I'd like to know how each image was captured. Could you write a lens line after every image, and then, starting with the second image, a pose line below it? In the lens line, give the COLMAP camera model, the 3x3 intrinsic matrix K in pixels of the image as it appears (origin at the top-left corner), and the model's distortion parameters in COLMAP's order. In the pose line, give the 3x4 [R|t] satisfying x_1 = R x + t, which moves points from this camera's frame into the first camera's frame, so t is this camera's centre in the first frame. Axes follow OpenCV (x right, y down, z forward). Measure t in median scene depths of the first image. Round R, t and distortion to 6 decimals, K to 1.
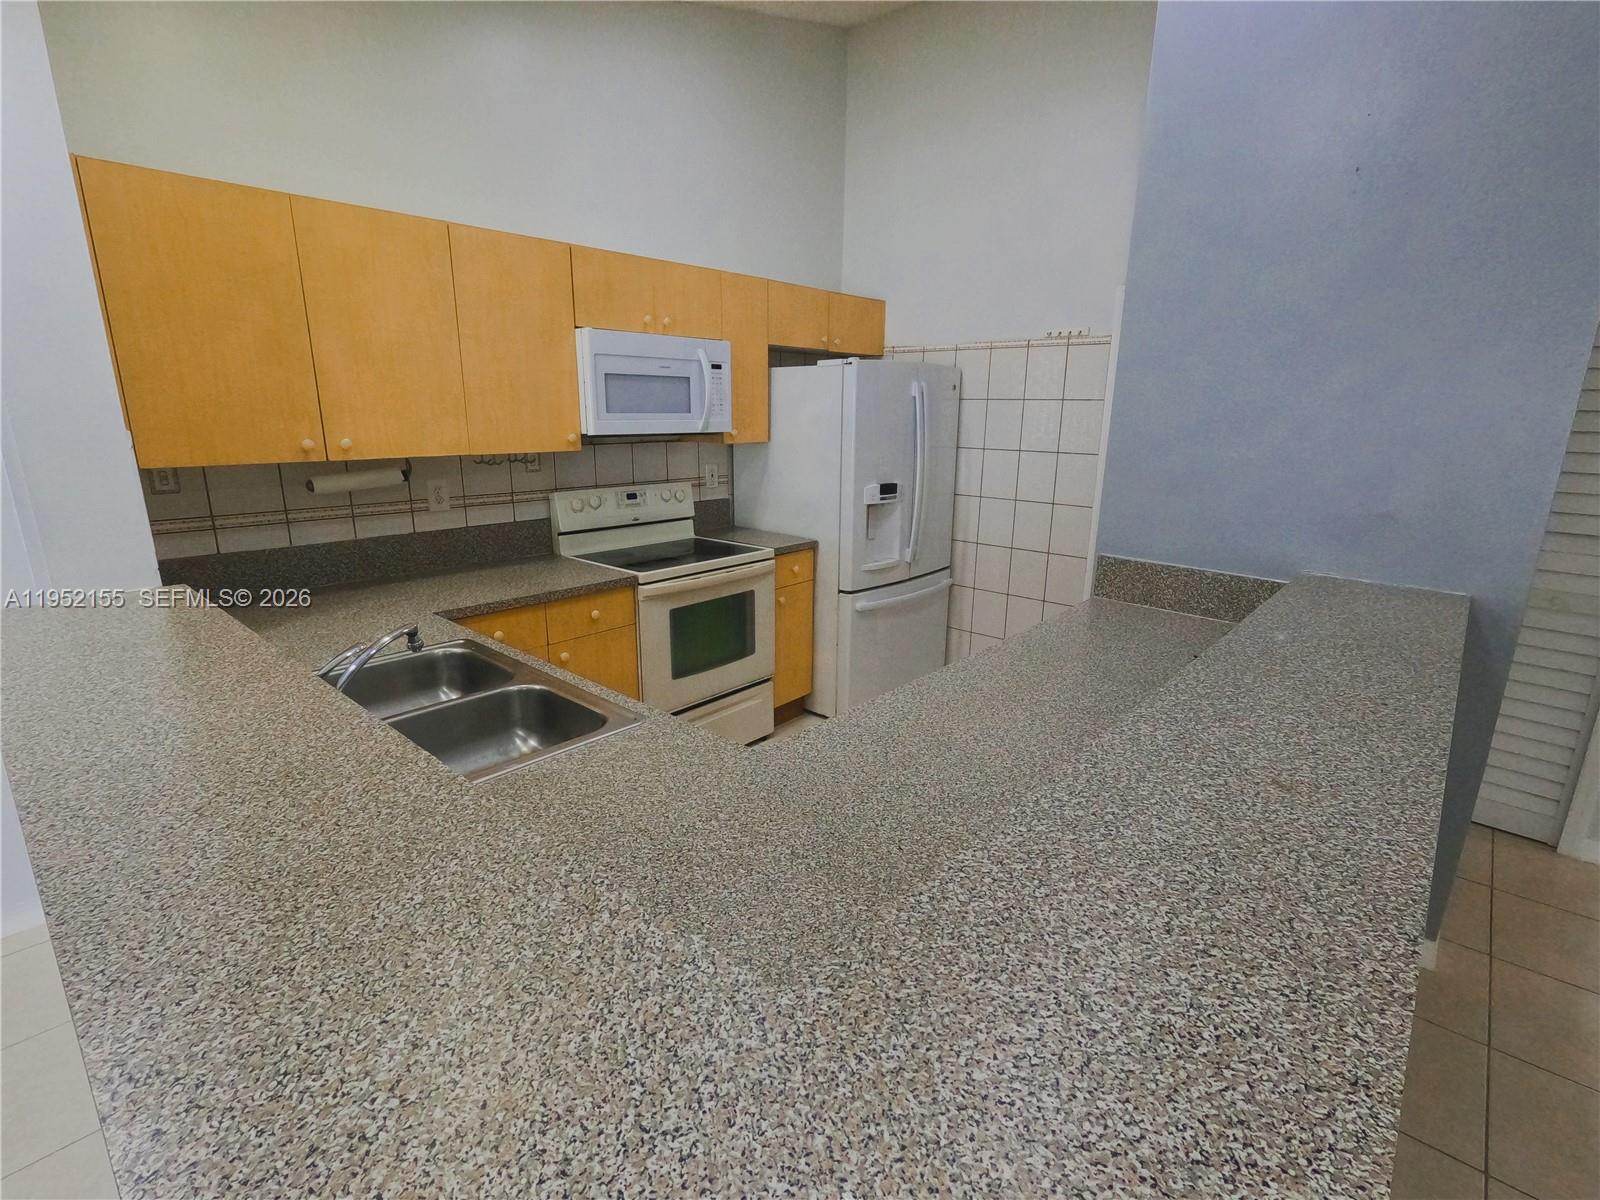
lens RADIAL K [[762.1, 0, 811.7], [0, 762.1, 605.6], [0, 0, 1]] dist [-0.000999, 0.000030]
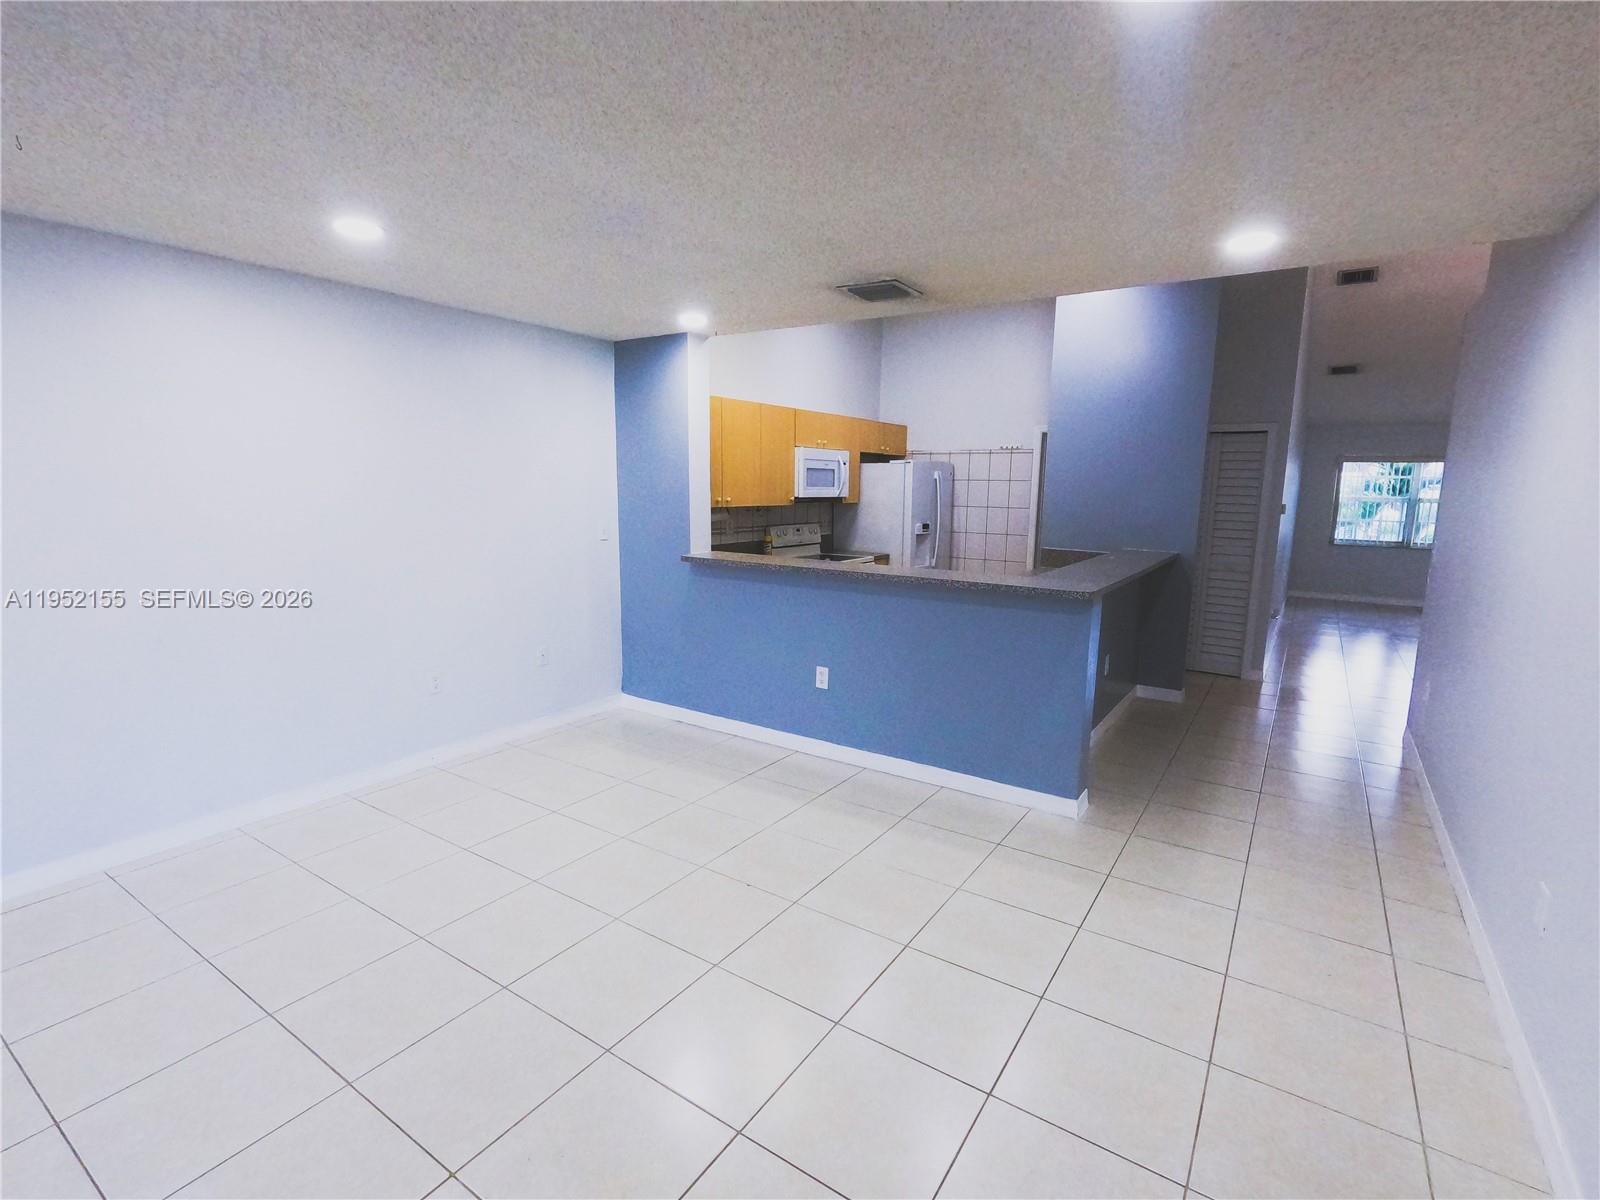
lens RADIAL K [[762.1, 0, 795.4], [0, 762.1, 600.0], [0, 0, 1]] dist [-0.000999, 0.000030]
pose [[0.991260, -0.022210, 0.130036, -0.497858], [0.036234, 0.993653, -0.106494, 0.231510], [-0.126845, 0.110275, 0.985774, -0.851473]]
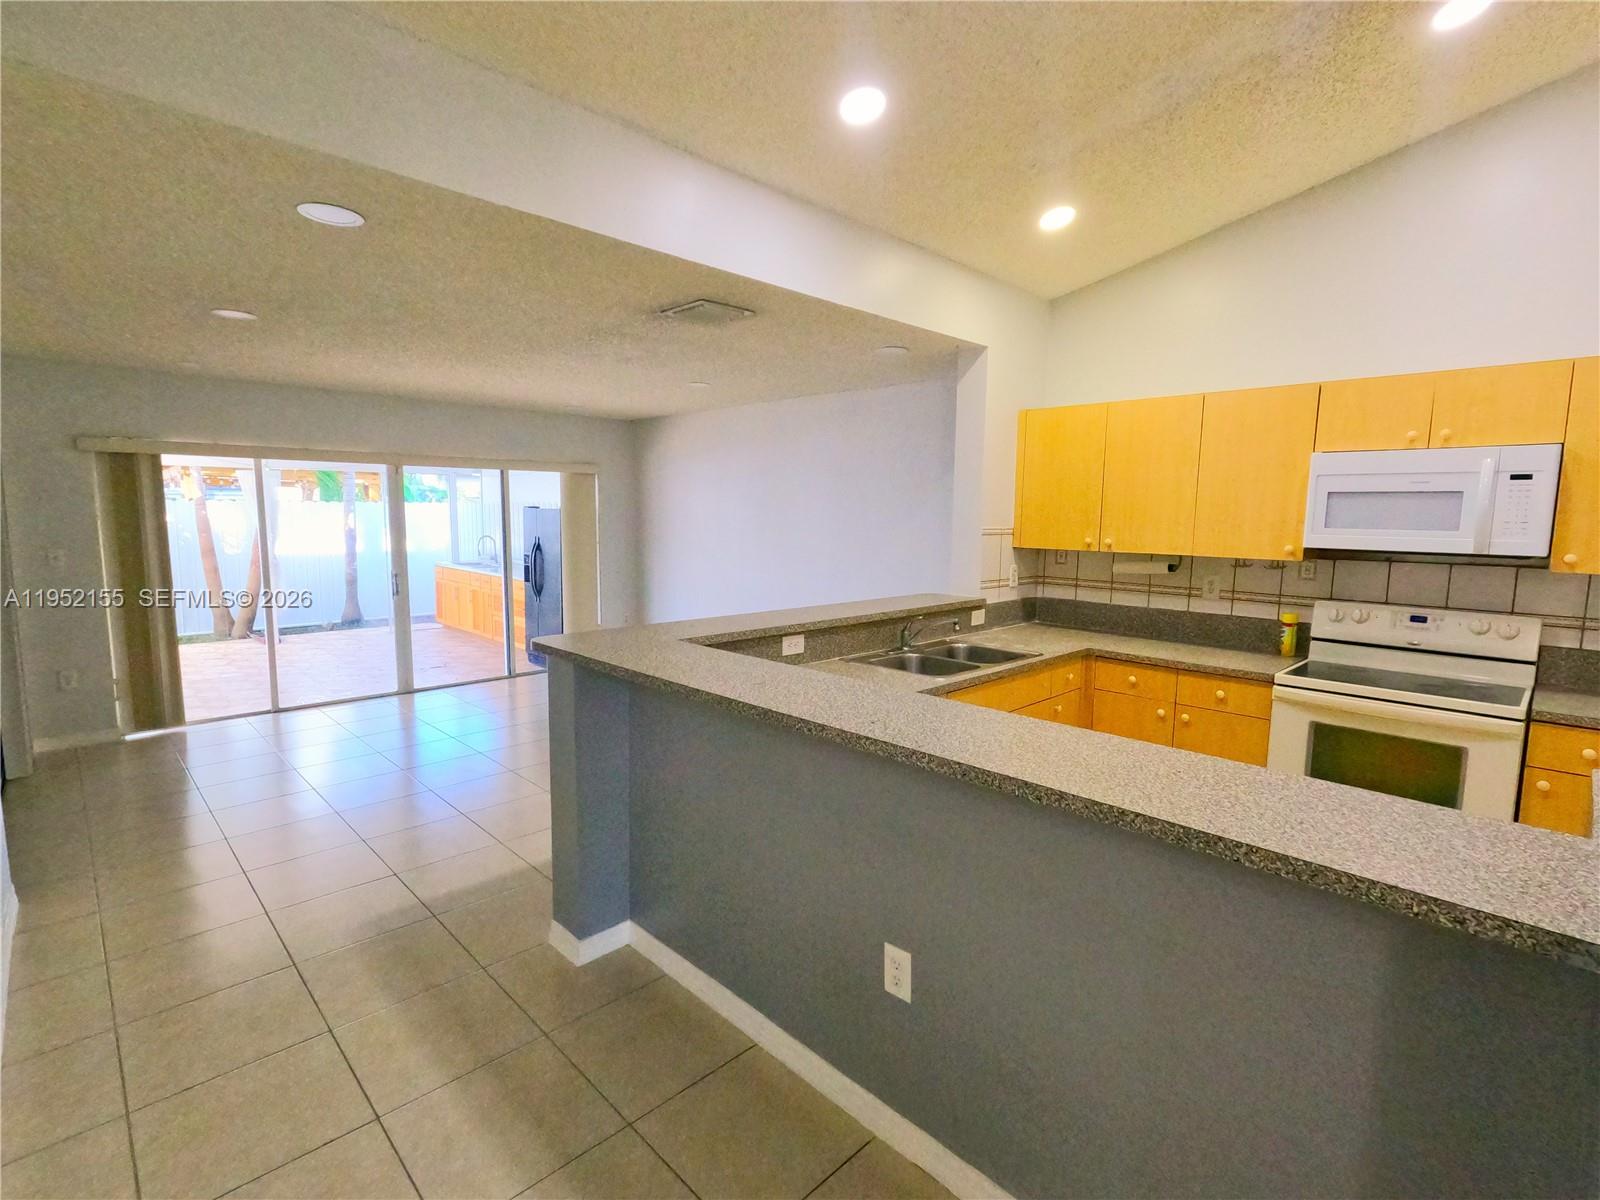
lens RADIAL K [[762.1, 0, 805.2], [0, 762.1, 602.0], [0, 0, 1]] dist [-0.000999, 0.000030]
pose [[-0.055853, 0.104341, -0.992972, 0.722323], [-0.269567, 0.956015, 0.115620, -0.070661], [0.961360, 0.274131, -0.025269, 0.309617]]
